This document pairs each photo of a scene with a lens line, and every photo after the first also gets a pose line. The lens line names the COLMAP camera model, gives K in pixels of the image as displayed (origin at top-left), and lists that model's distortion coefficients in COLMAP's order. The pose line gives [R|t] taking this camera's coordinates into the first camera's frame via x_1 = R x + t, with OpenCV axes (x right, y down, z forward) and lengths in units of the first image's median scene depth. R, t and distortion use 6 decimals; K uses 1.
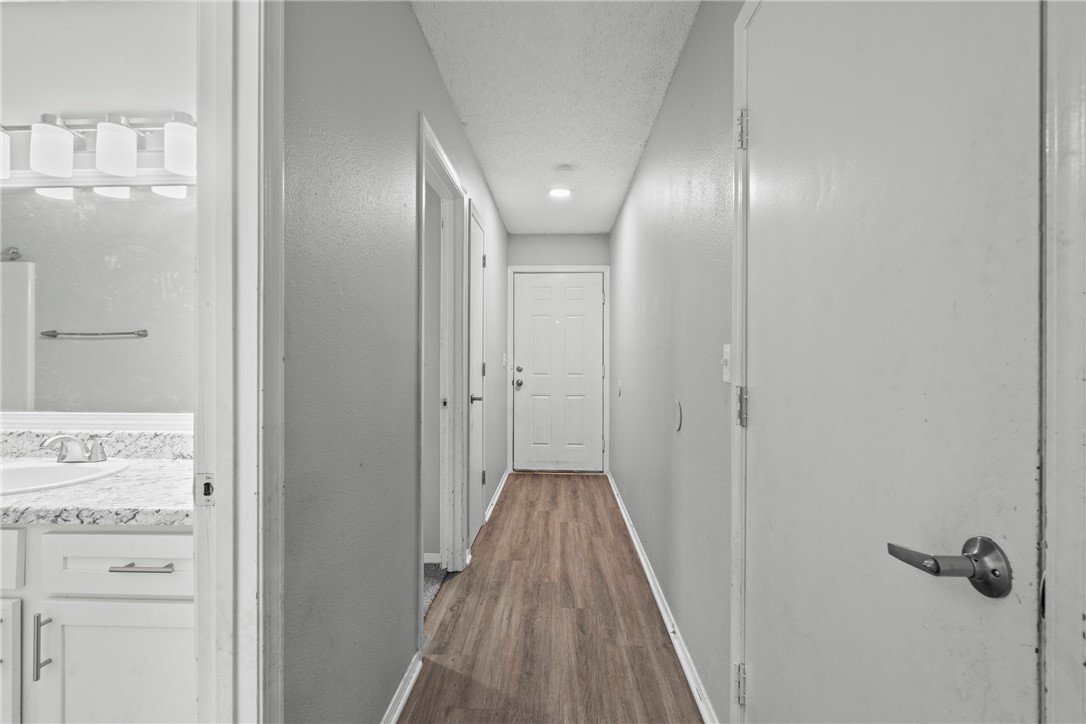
lens RADIAL K [[492.7, 0, 536.3], [0, 492.7, 354.8], [0, 0, 1]] dist [-0.003764, 0.000939]
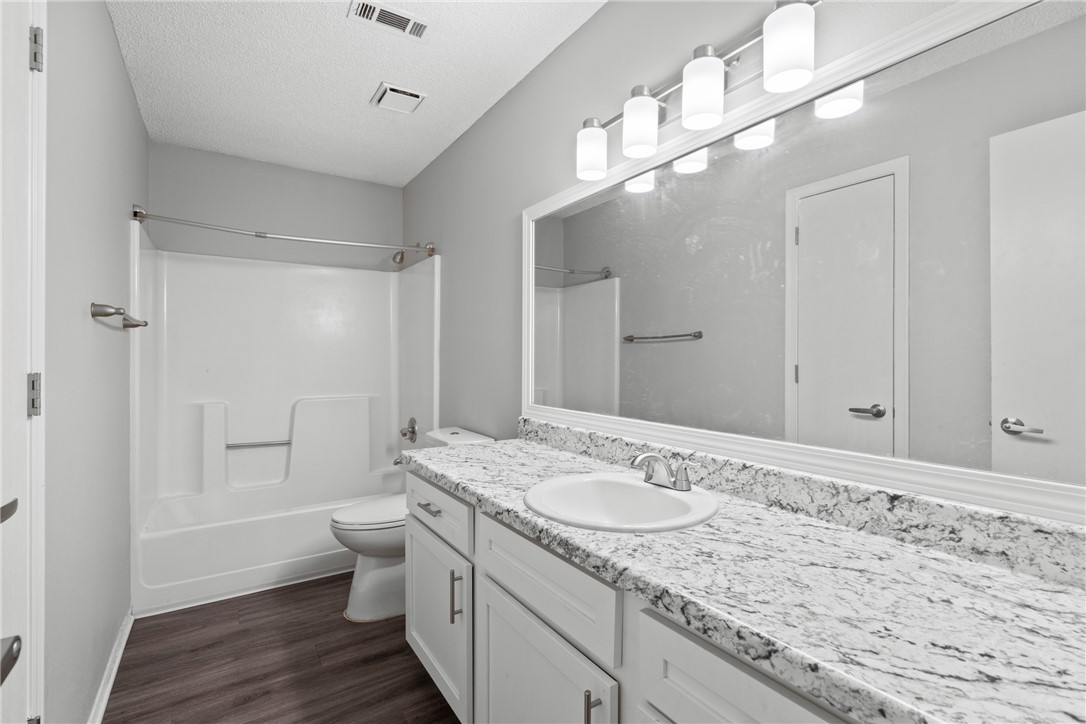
lens RADIAL K [[492.7, 0, 545.3], [0, 492.7, 367.6], [0, 0, 1]] dist [-0.003764, 0.000939]
pose [[0.591916, 0.017494, -0.805810, -0.362698], [0.000215, 0.999761, 0.021863, -0.000394], [0.805999, -0.013115, 0.591771, 0.330037]]
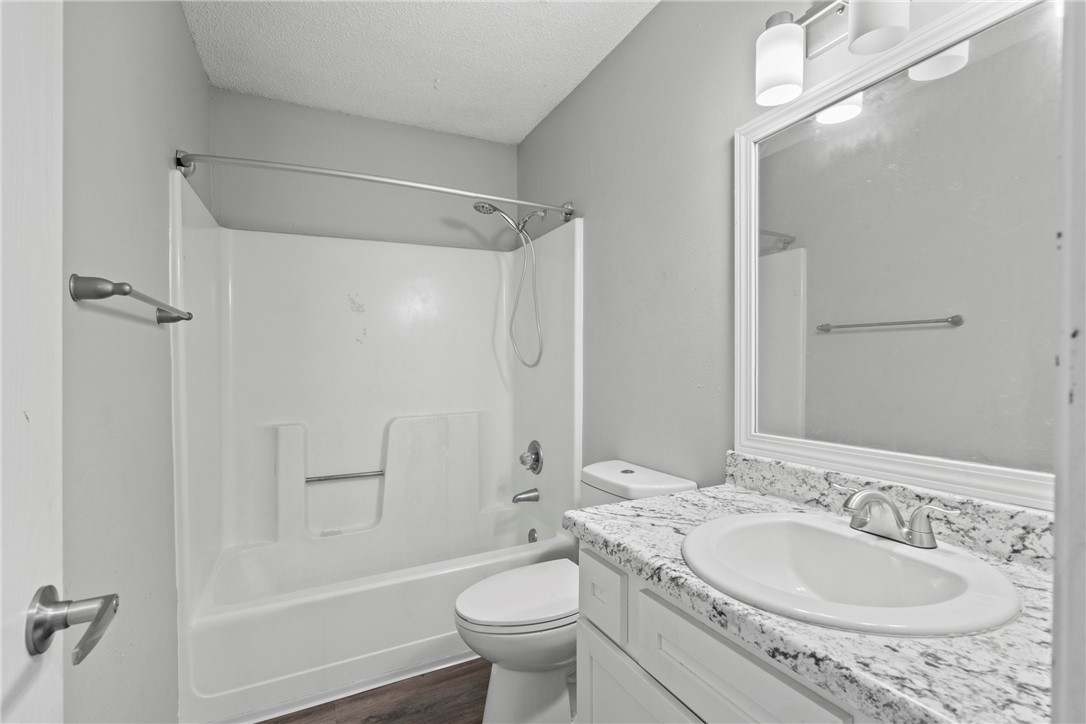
lens RADIAL K [[492.7, 0, 539.1], [0, 492.7, 354.8], [0, 0, 1]] dist [-0.003764, 0.000939]
pose [[0.480741, -0.011574, -0.876786, -0.585966], [0.017116, 0.999846, -0.003813, -0.003546], [0.876696, -0.013174, 0.480865, 0.342863]]
